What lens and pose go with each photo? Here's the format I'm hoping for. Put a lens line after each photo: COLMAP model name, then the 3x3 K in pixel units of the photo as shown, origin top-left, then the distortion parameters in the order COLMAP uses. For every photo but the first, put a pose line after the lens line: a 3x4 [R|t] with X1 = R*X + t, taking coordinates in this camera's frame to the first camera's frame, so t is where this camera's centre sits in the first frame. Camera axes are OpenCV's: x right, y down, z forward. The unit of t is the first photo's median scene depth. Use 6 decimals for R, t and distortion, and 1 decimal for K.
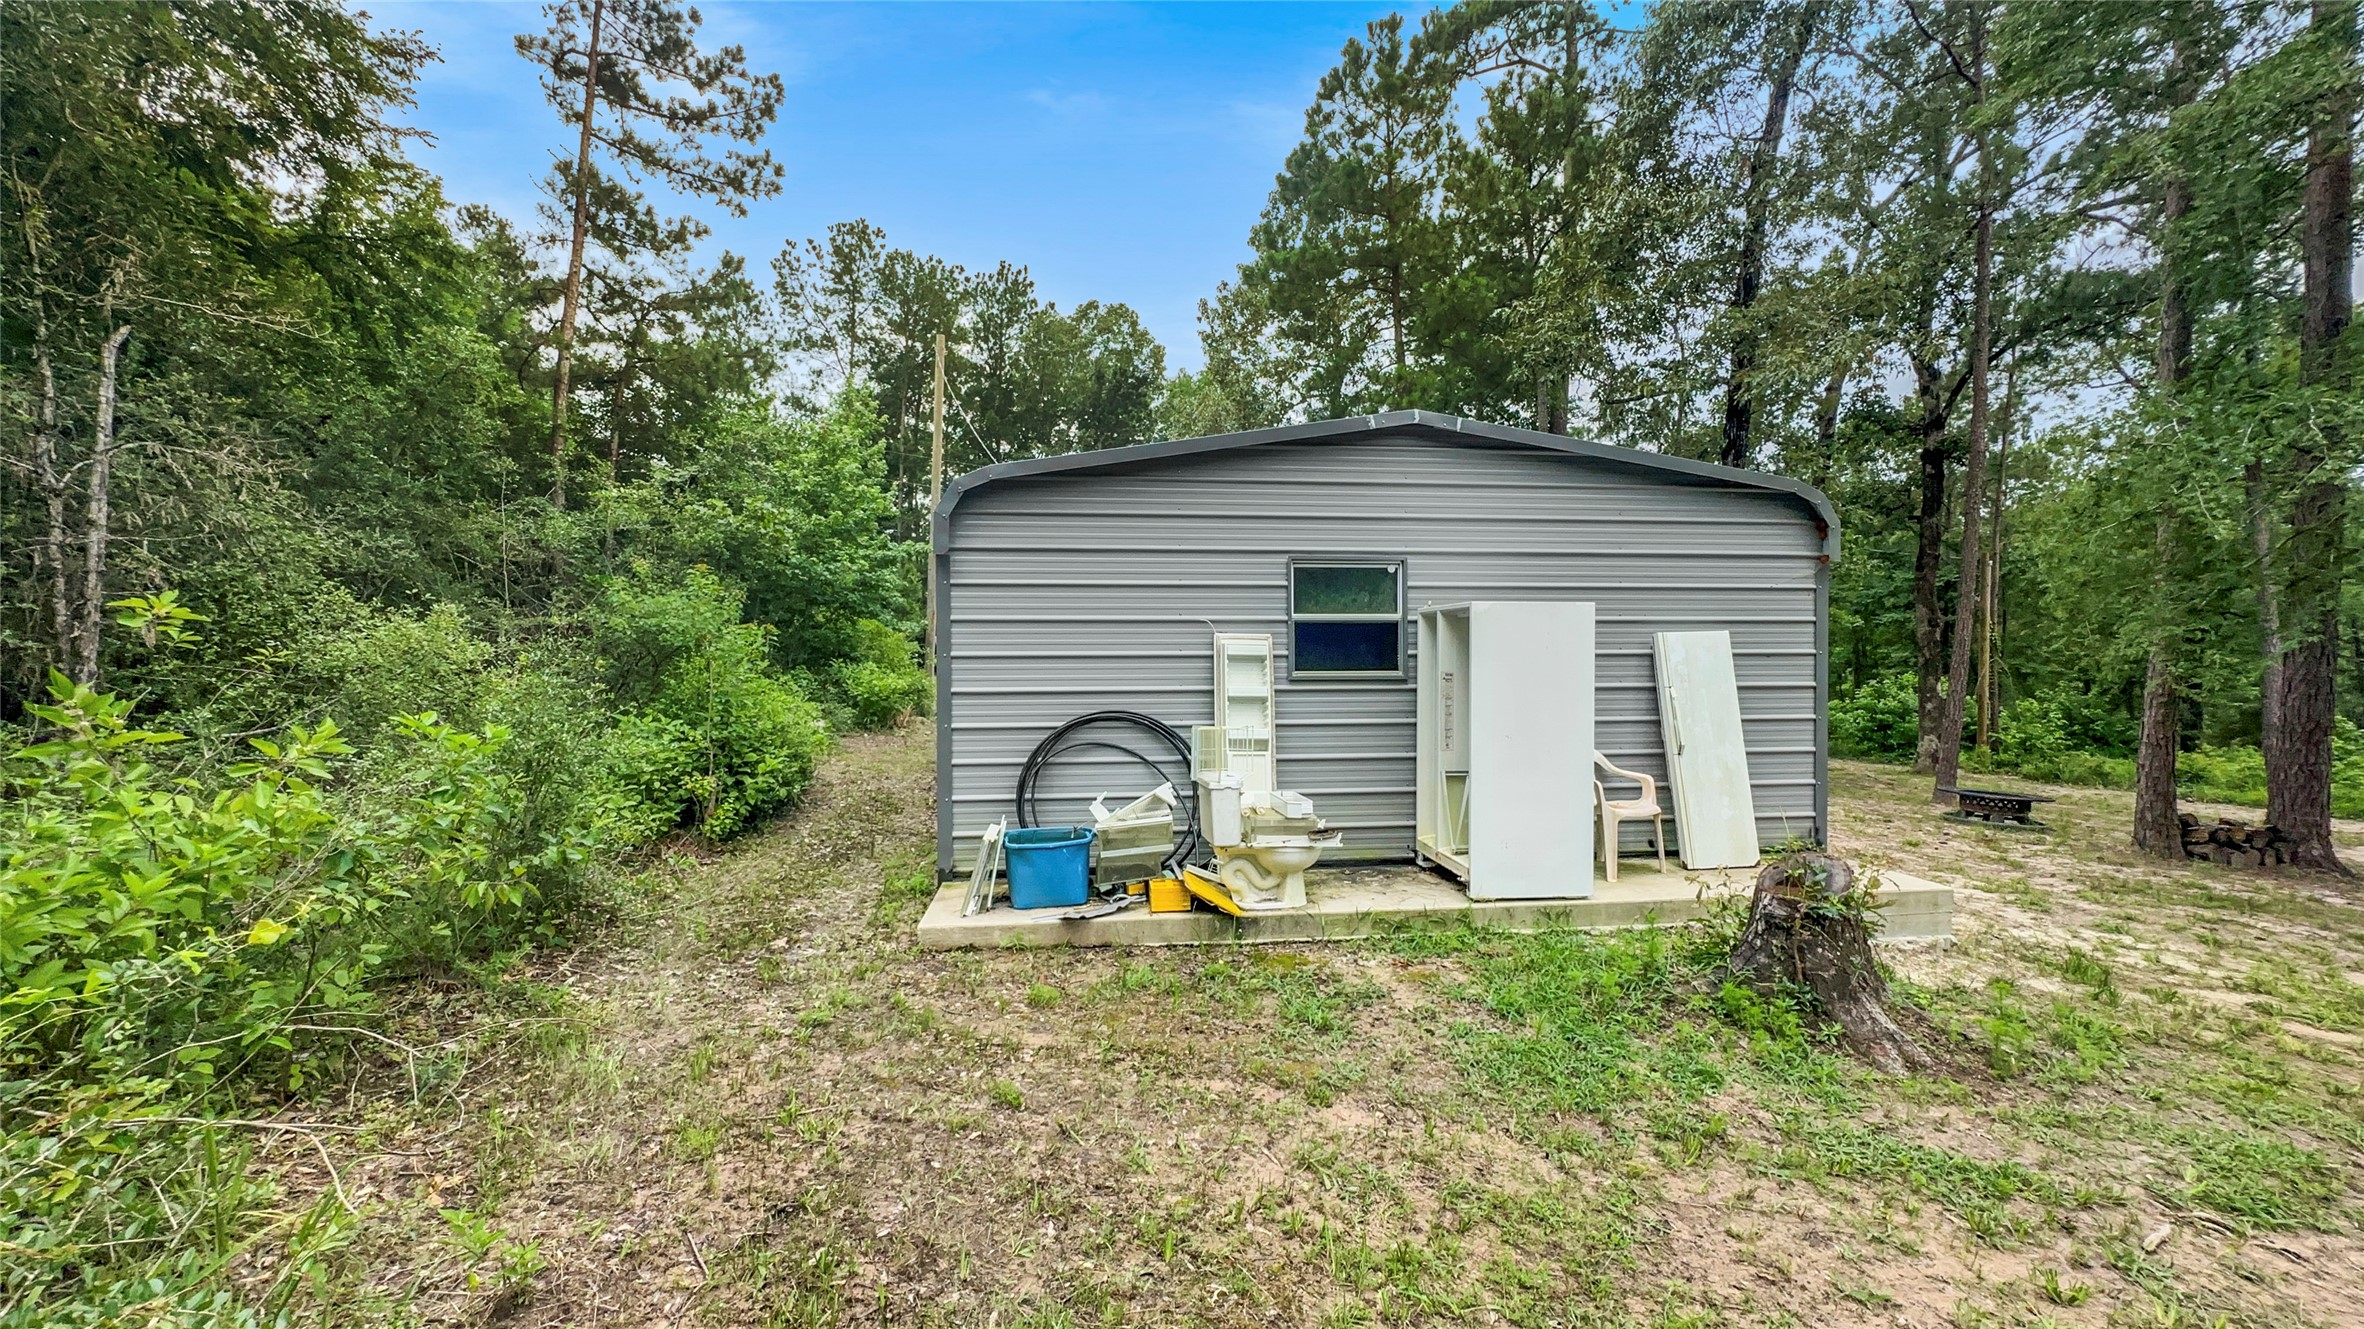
lens RADIAL K [[945.2, 0, 1182.0], [0, 945.2, 659.9], [0, 0, 1]] dist [-0.006419, 0.000781]
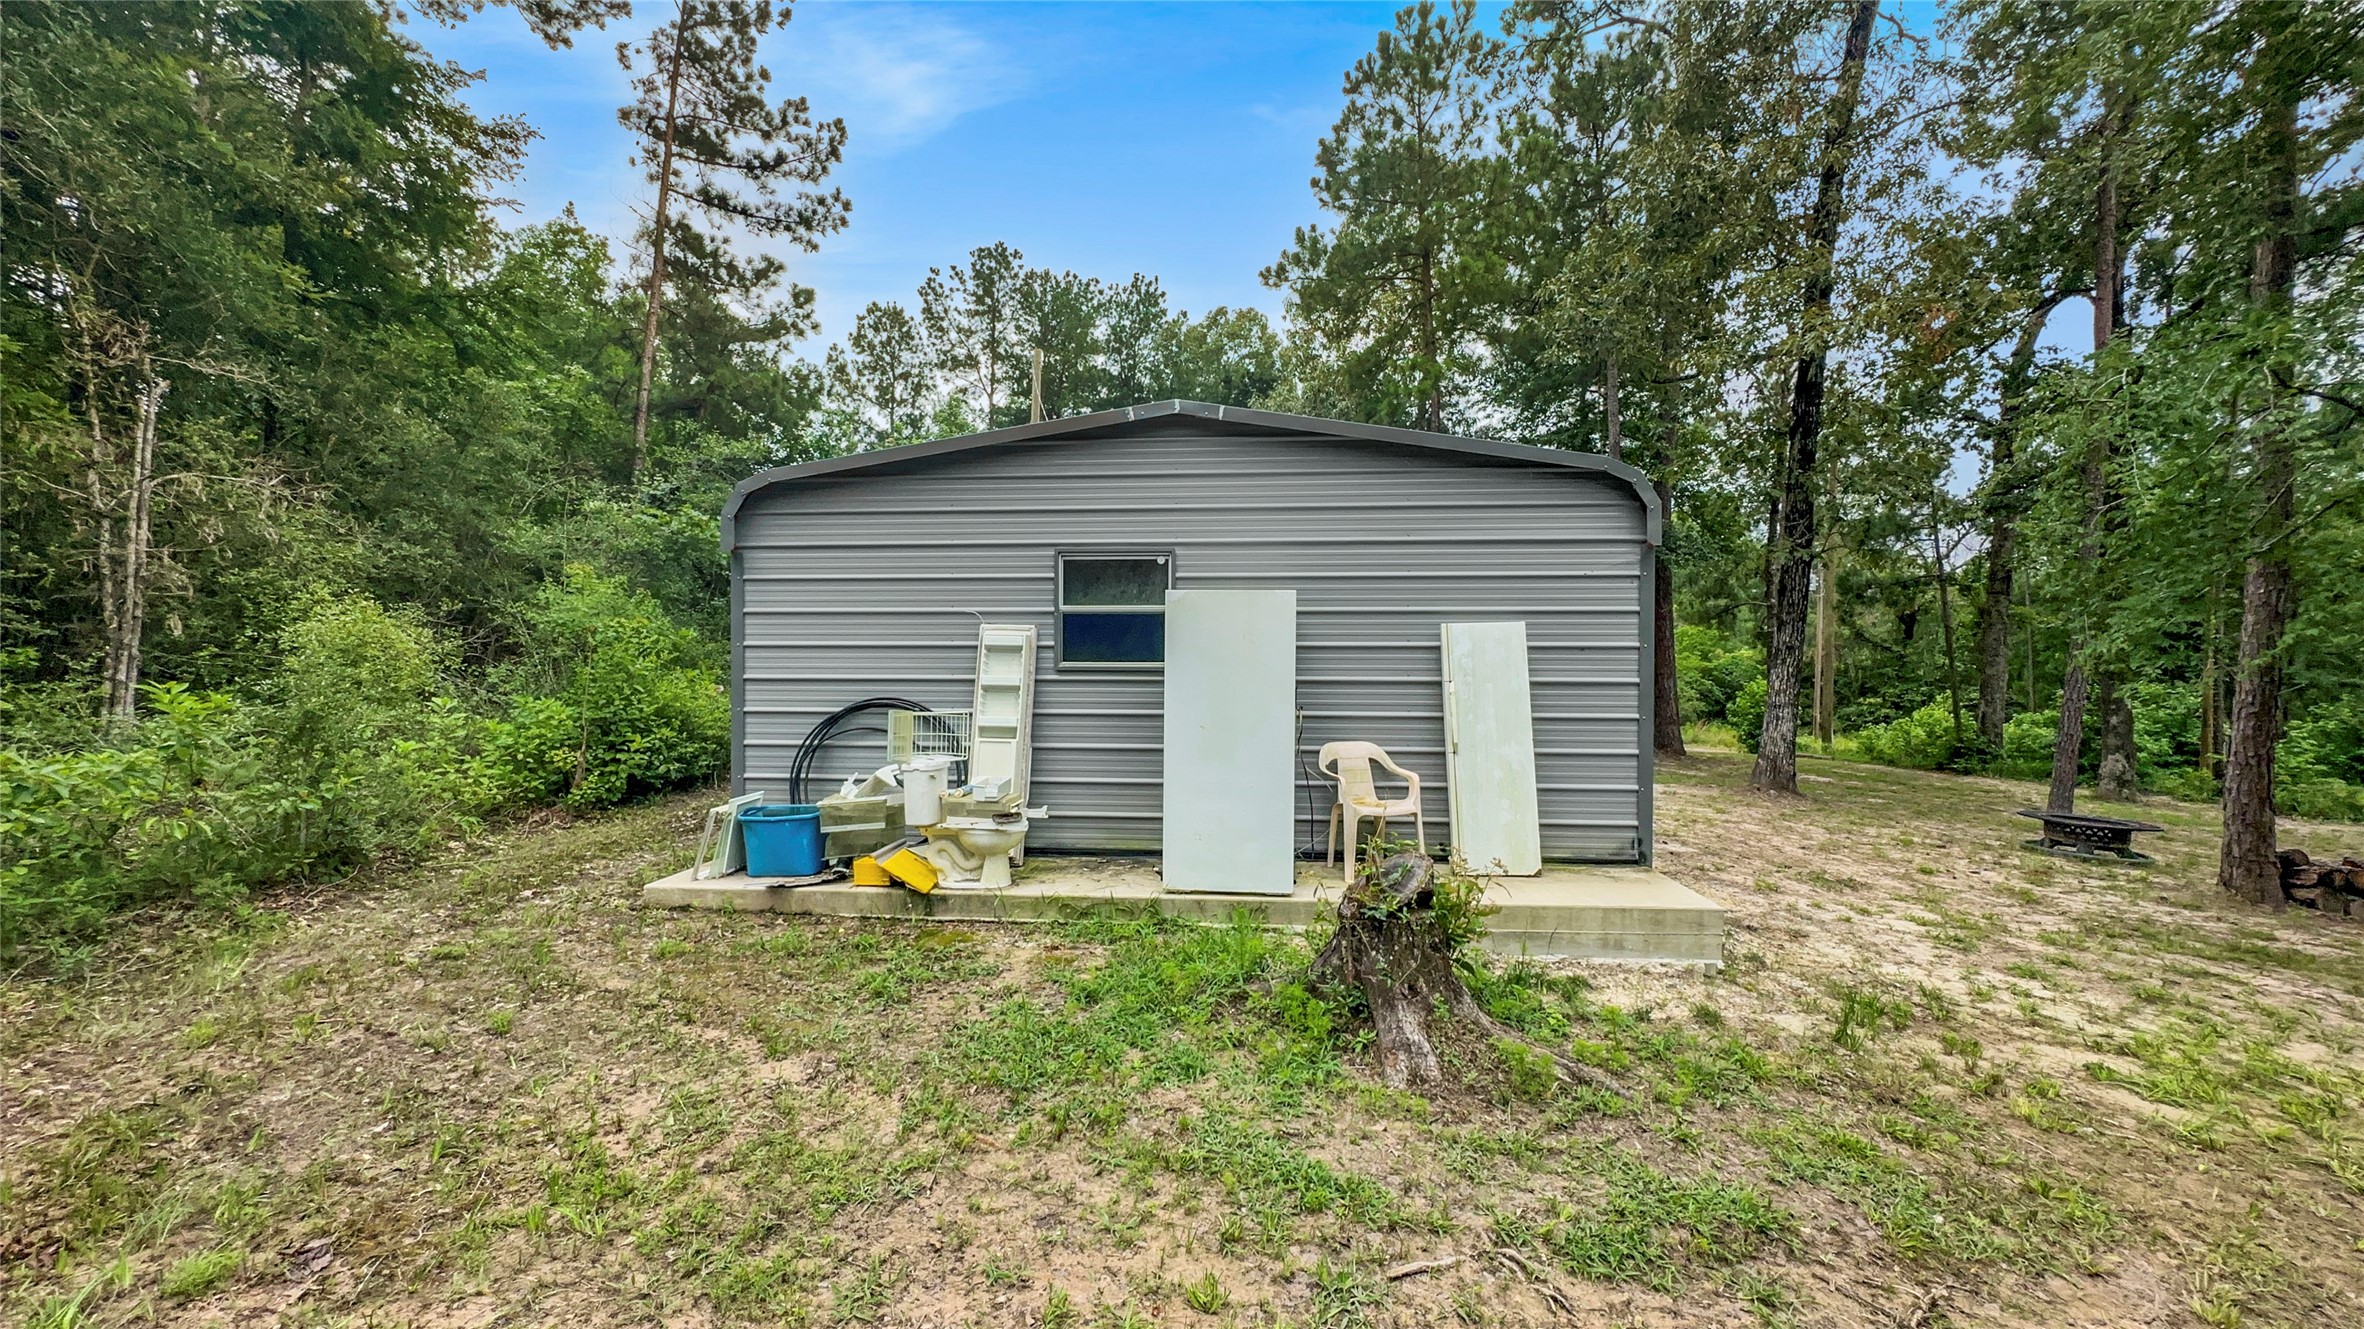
lens RADIAL K [[945.2, 0, 1182.0], [0, 945.2, 659.9], [0, 0, 1]] dist [-0.006419, 0.000781]
pose [[0.982139, 0.006008, -0.188061, 0.406224], [-0.006891, 0.999968, -0.004039, 0.012102], [0.188031, 0.005262, 0.982149, 0.020999]]
